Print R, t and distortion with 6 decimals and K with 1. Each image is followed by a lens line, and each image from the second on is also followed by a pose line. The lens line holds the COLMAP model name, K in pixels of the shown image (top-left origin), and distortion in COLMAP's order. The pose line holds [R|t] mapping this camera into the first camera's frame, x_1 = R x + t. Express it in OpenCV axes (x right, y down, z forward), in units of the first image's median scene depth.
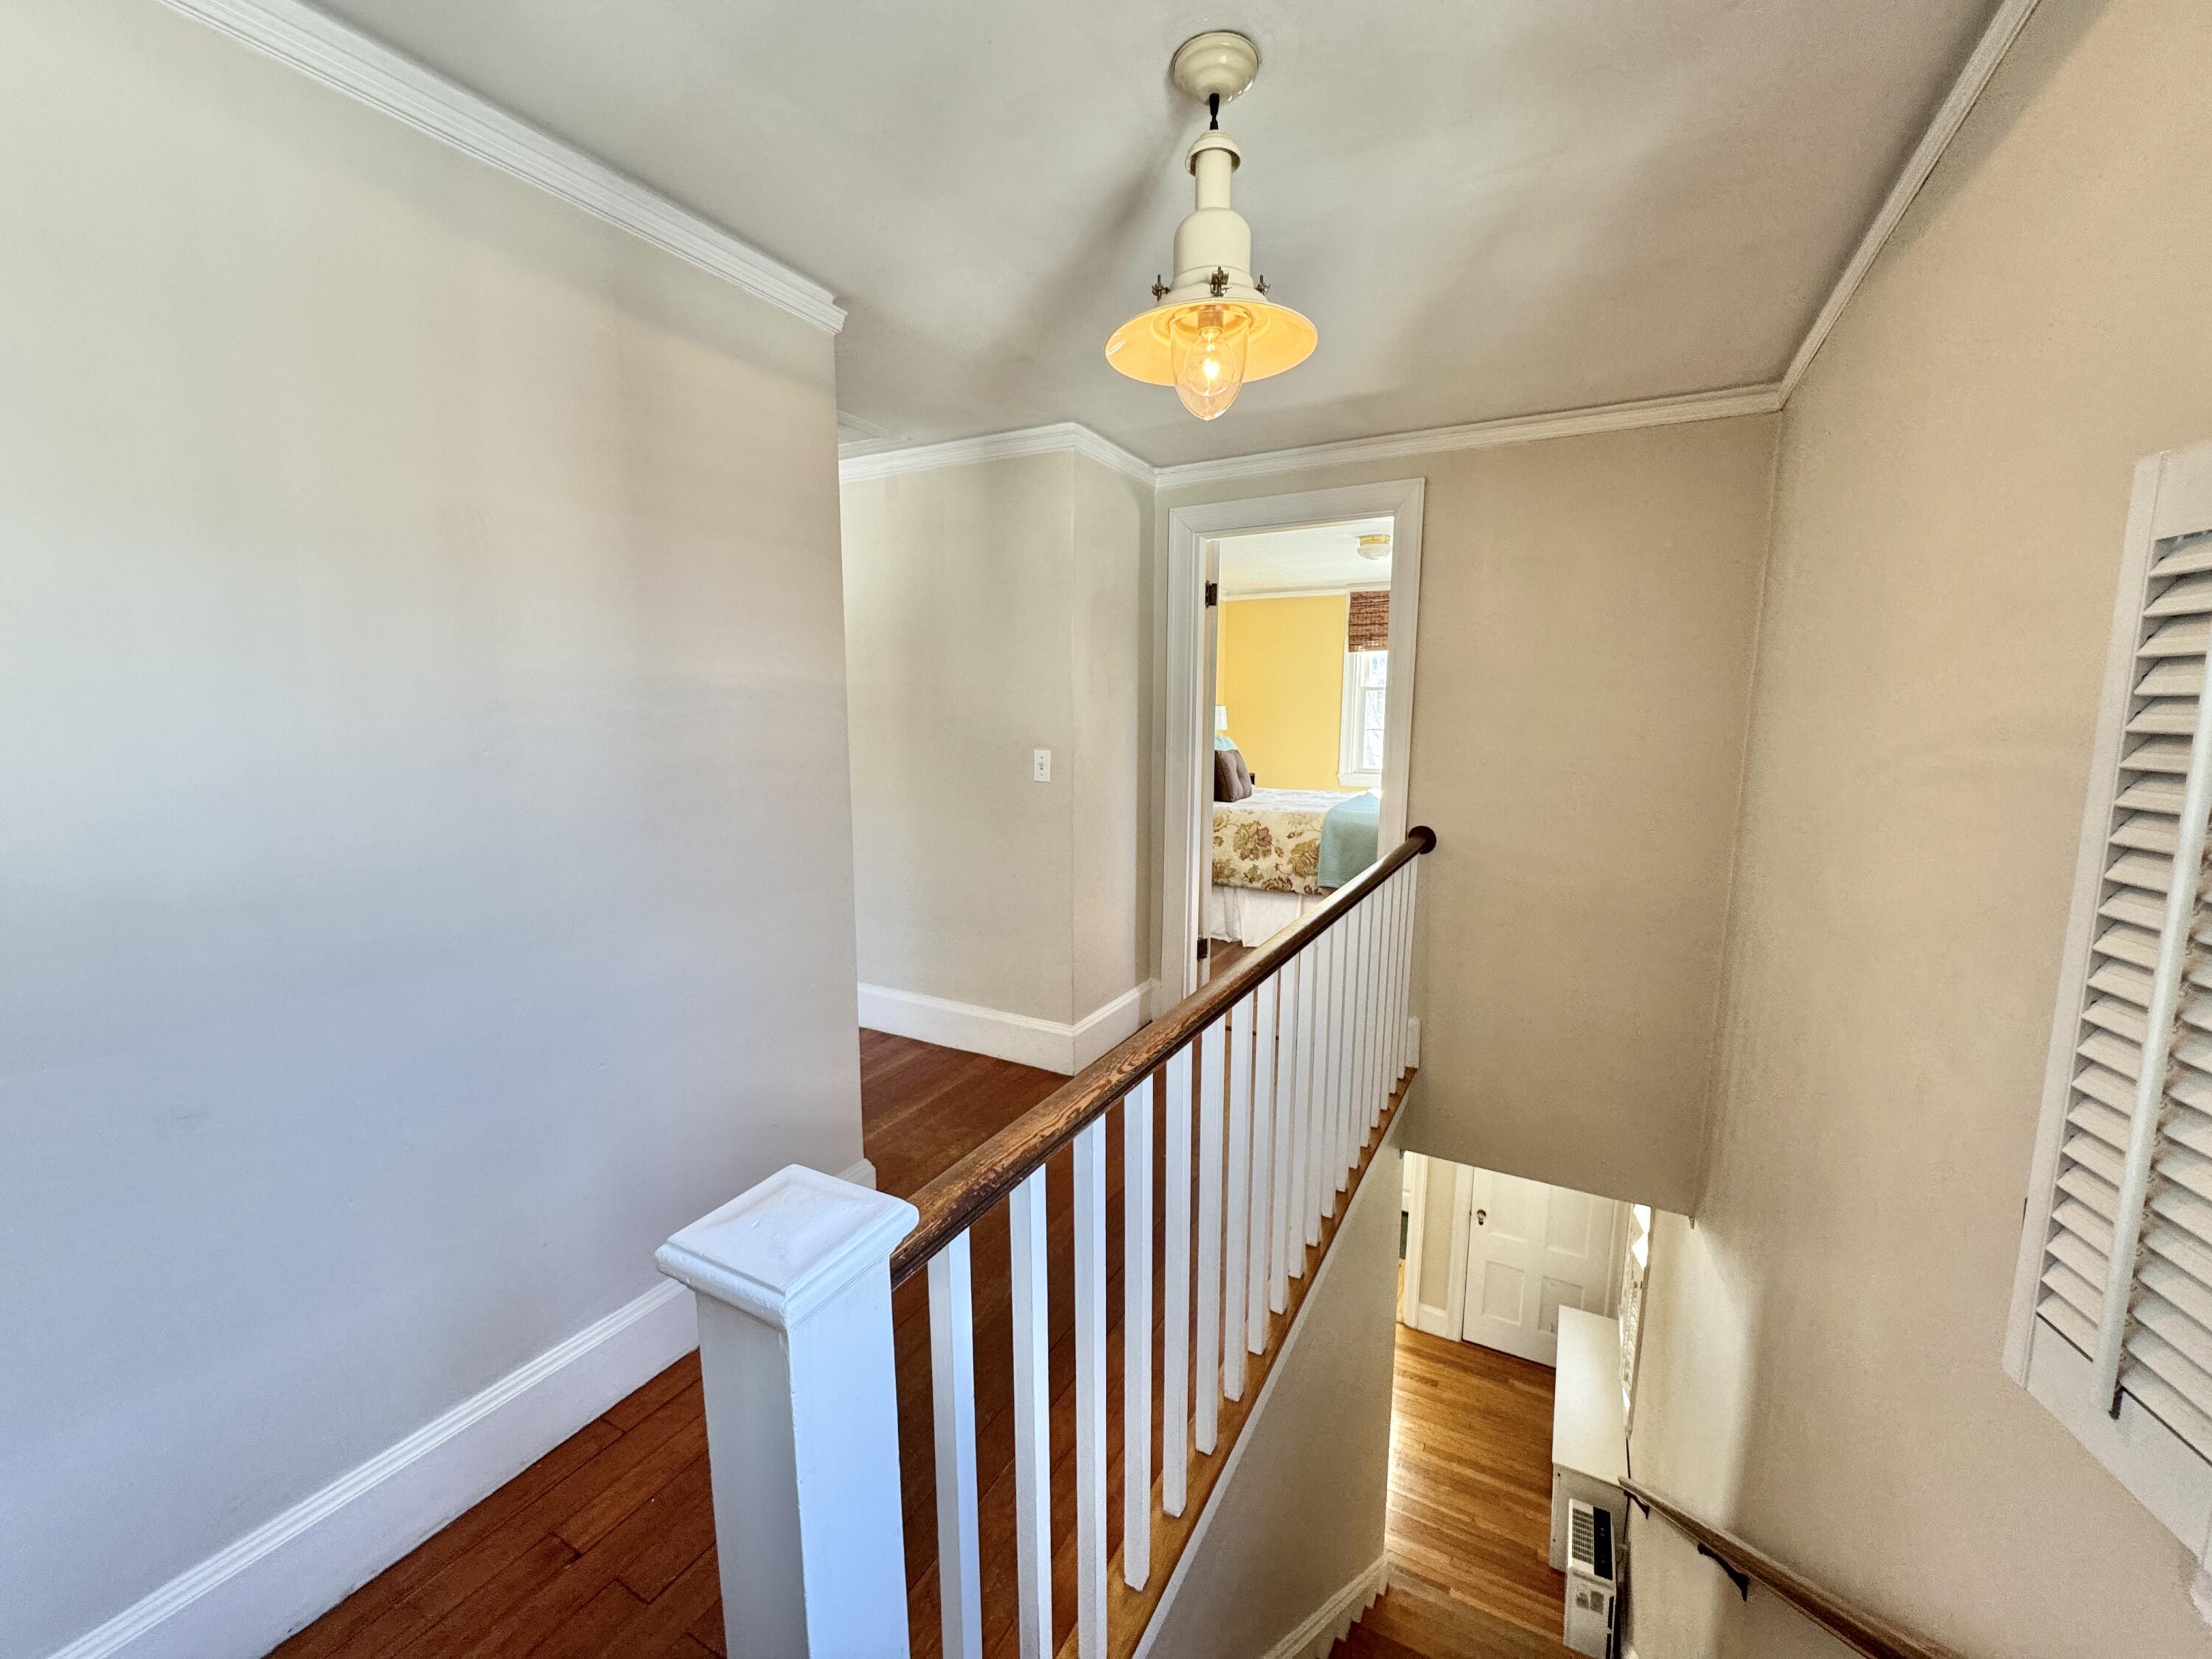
lens RADIAL K [[890.9, 0, 1104.5], [0, 890.9, 836.6], [0, 0, 1]] dist [0.001569, -0.000012]
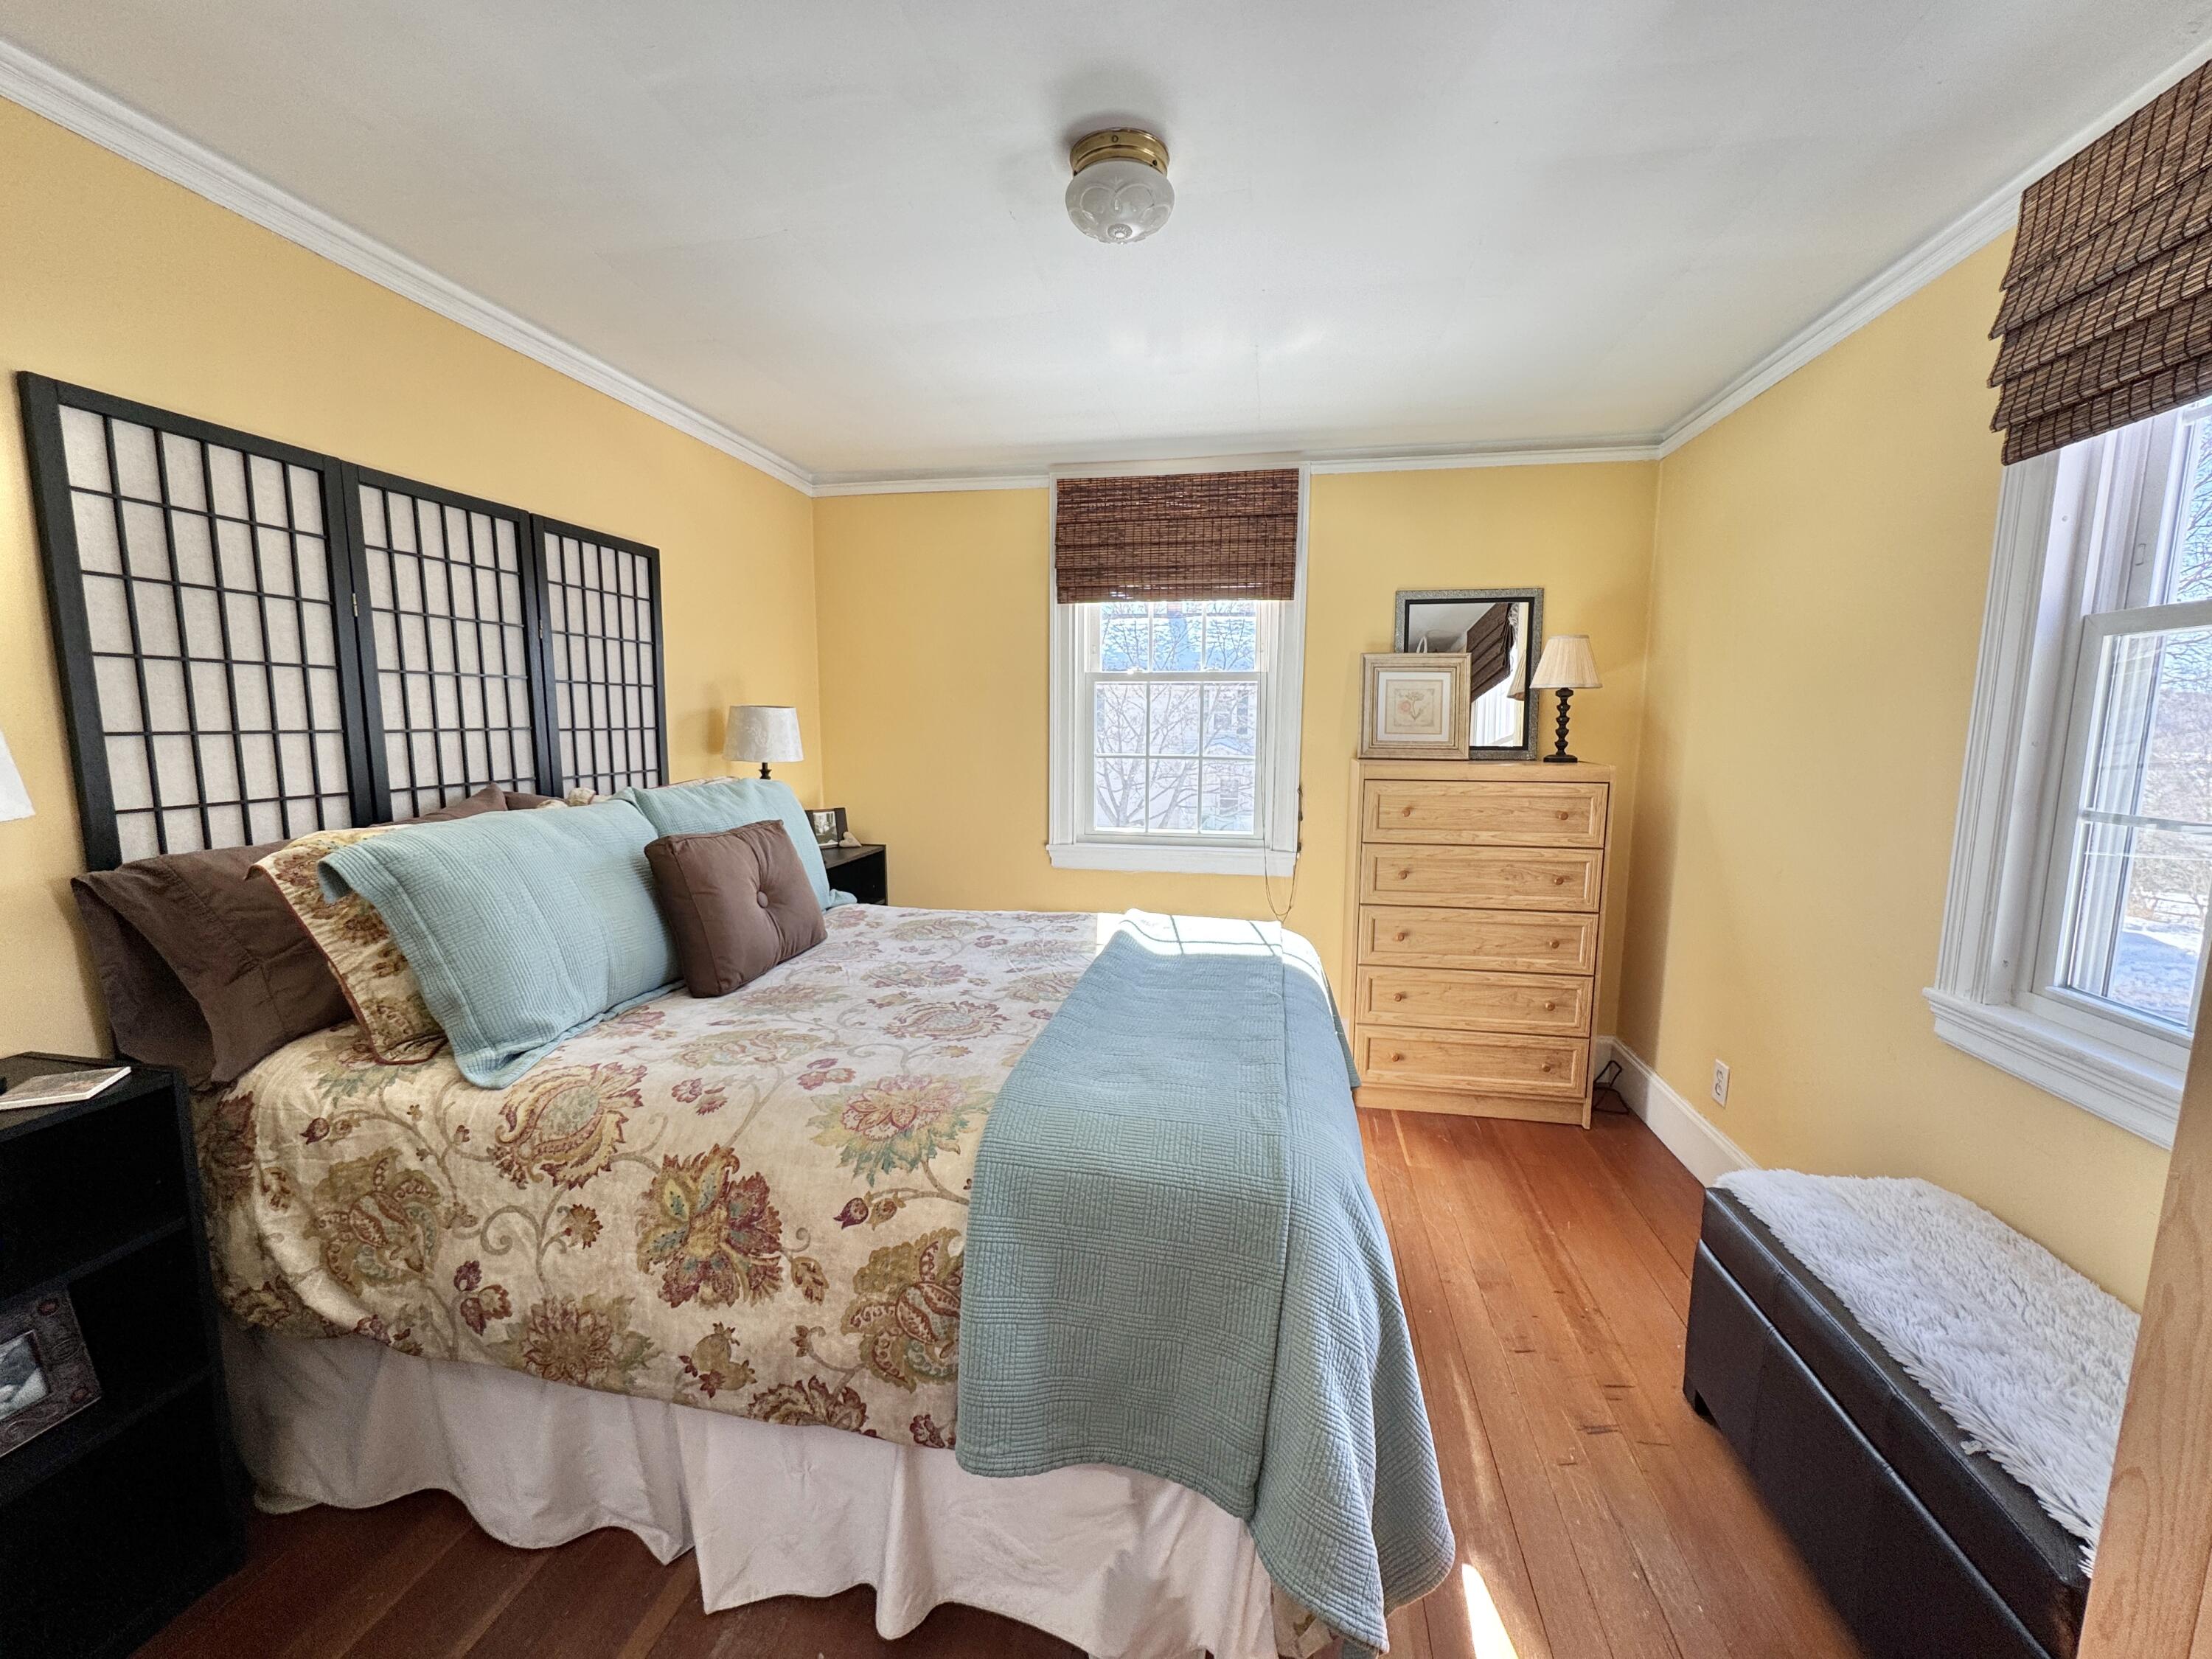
lens RADIAL K [[890.9, 0, 1109.3], [0, 890.9, 826.2], [0, 0, 1]] dist [0.001569, -0.000012]
pose [[0.951693, -0.033826, 0.305183, 0.202202], [0.042007, 0.998912, -0.020279, -0.099523], [-0.304165, 0.032119, 0.952078, 0.726883]]
